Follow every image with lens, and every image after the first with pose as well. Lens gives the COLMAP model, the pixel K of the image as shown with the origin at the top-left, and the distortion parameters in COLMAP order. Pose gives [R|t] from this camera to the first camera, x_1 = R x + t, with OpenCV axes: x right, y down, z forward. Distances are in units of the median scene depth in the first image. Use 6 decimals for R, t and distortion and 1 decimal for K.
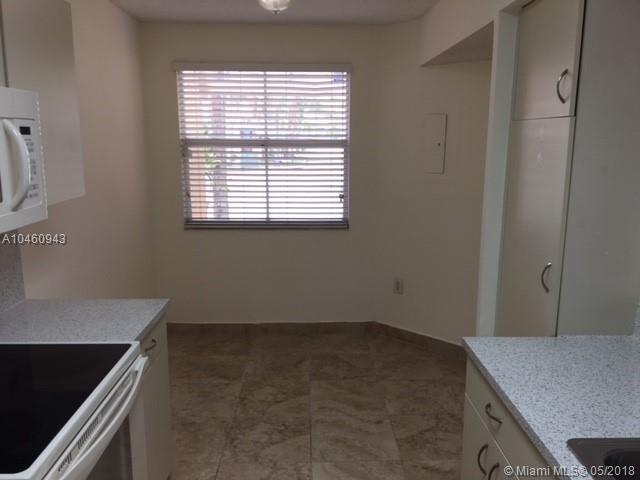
lens RADIAL K [[535.4, 0, 323.0], [0, 535.4, 239.0], [0, 0, 1]] dist [0.056155, -0.070682]
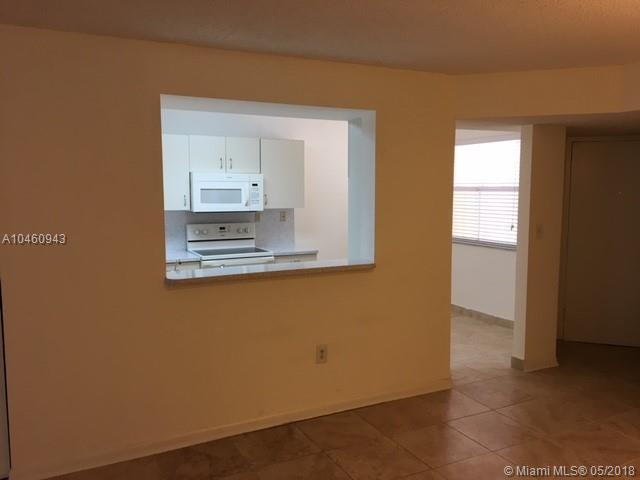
lens RADIAL K [[535.4, 0, 321.0], [0, 535.4, 239.9], [0, 0, 1]] dist [0.056155, -0.070682]
pose [[0.419073, 0.092975, -0.903179, 1.127599], [-0.163701, 0.986179, 0.025562, -0.000408], [0.893073, 0.137139, 0.428501, -0.038178]]
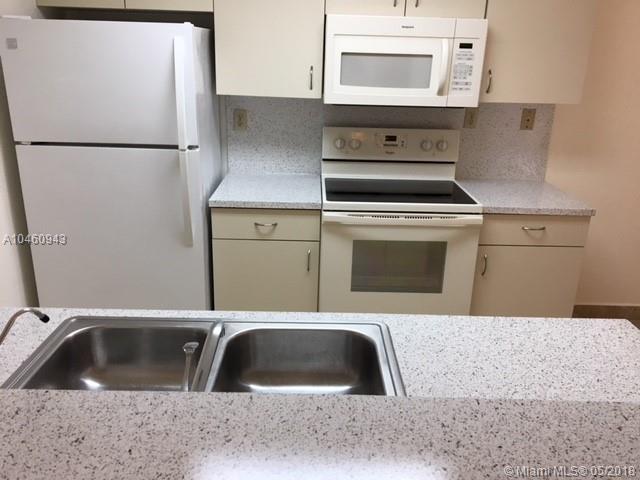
lens RADIAL K [[535.4, 0, 316.4], [0, 535.4, 246.3], [0, 0, 1]] dist [0.056155, -0.070682]
pose [[-0.039841, 0.329491, -0.943318, 0.450620], [-0.203075, 0.921694, 0.330515, -0.035449], [0.978352, 0.204733, 0.030190, 0.245823]]
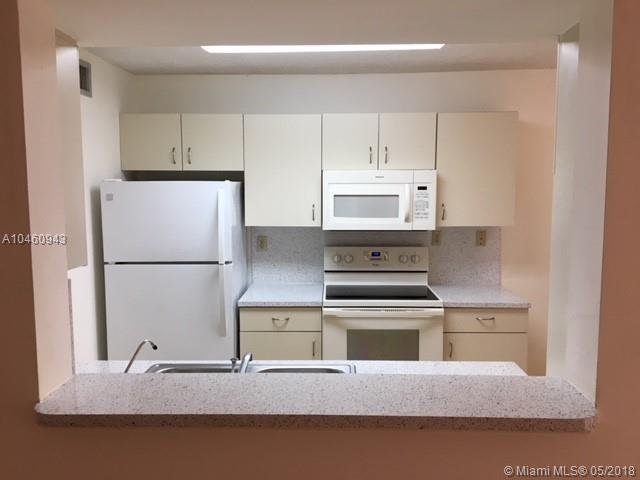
lens RADIAL K [[535.4, 0, 315.4], [0, 535.4, 239.6], [0, 0, 1]] dist [0.056155, -0.070682]
pose [[-0.074297, 0.093853, -0.992810, 0.662145], [-0.173516, 0.979159, 0.105548, -0.057485], [0.982024, 0.180110, -0.056464, 0.279421]]
